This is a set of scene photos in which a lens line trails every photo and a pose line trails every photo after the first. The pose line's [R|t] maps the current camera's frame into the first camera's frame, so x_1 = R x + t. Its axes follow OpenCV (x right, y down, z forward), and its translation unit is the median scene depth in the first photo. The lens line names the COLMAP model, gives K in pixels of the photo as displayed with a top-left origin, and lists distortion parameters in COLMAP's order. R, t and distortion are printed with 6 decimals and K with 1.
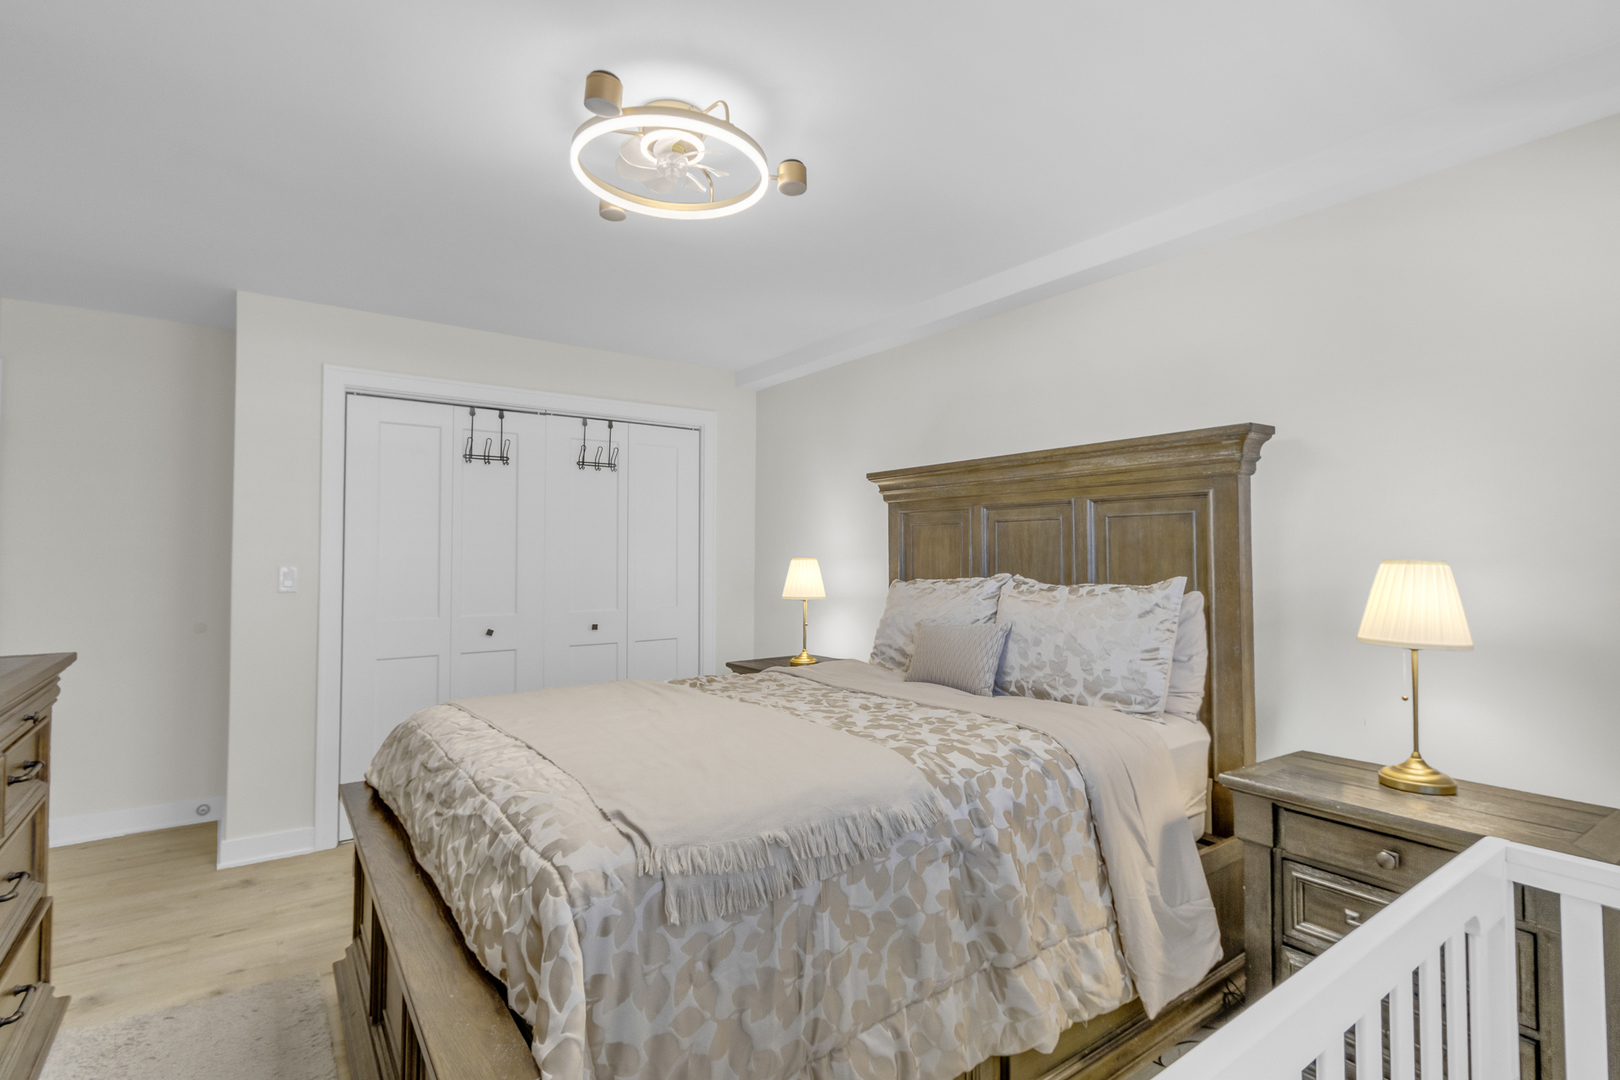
lens RADIAL K [[768.8, 0, 809.6], [0, 768.8, 536.5], [0, 0, 1]] dist [0.002705, 0.001094]
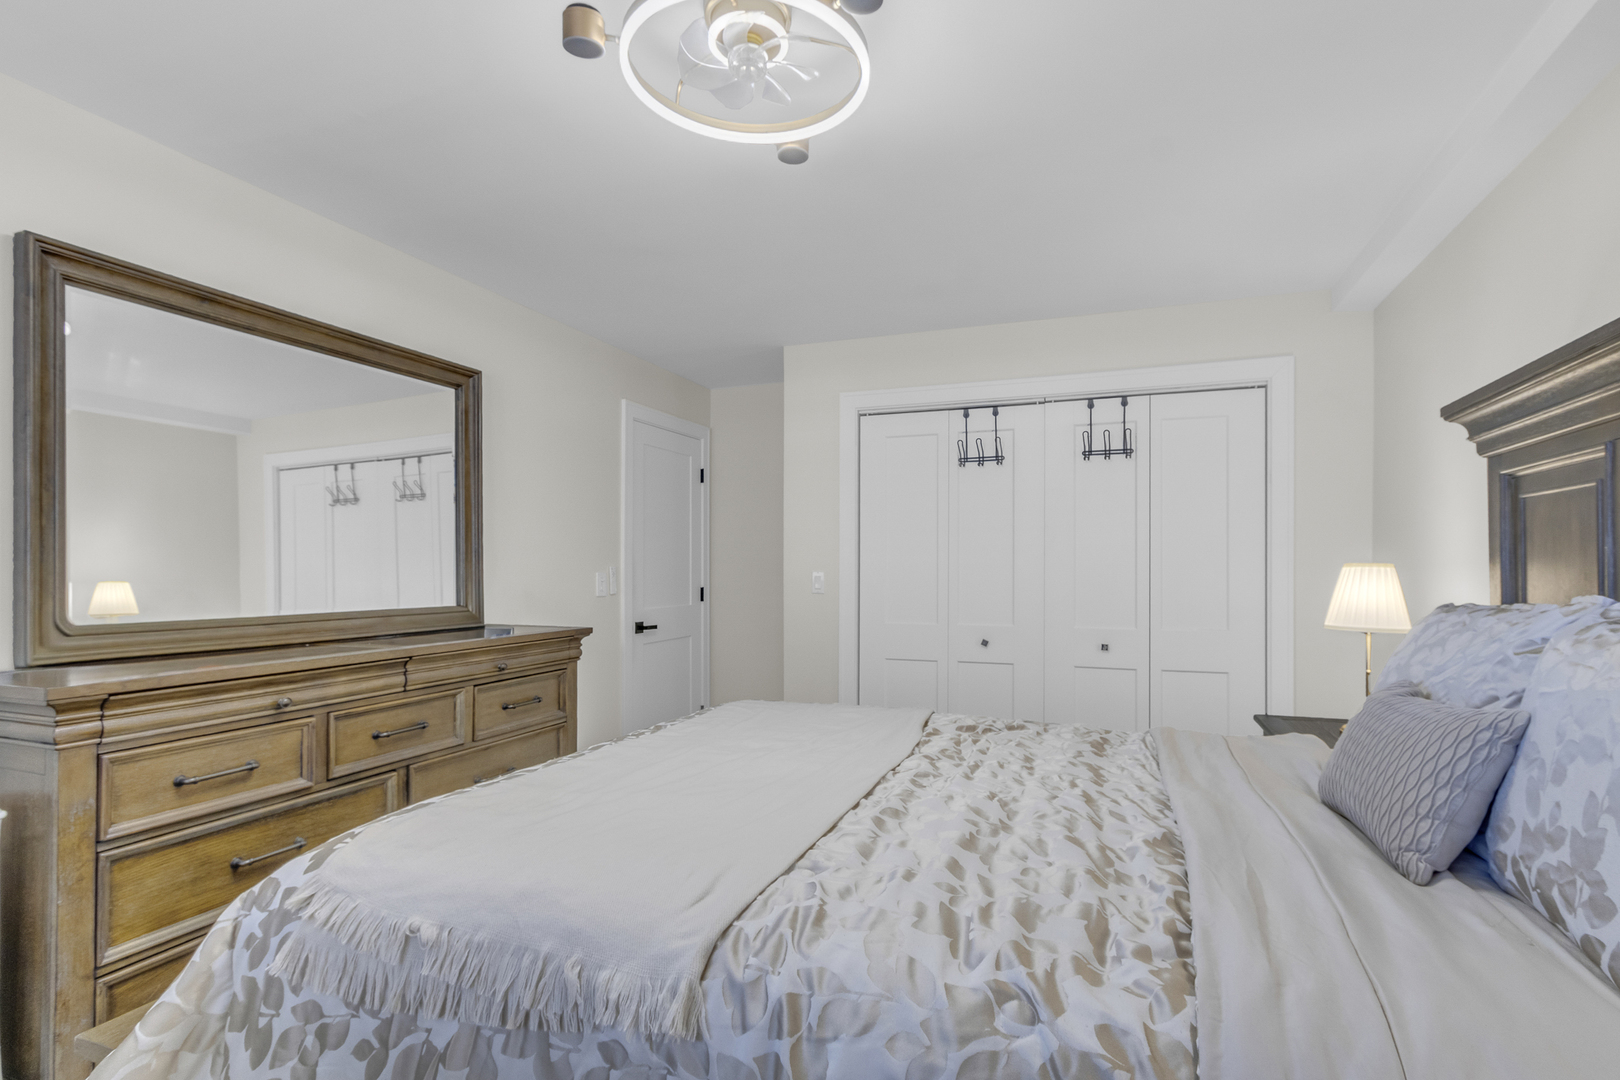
lens RADIAL K [[768.8, 0, 838.7], [0, 768.8, 564.6], [0, 0, 1]] dist [0.002705, 0.001094]
pose [[0.560608, -0.000776, -0.828081, 0.287934], [0.018229, 0.999769, 0.011404, 0.014774], [0.827881, -0.021488, 0.560493, 0.337967]]
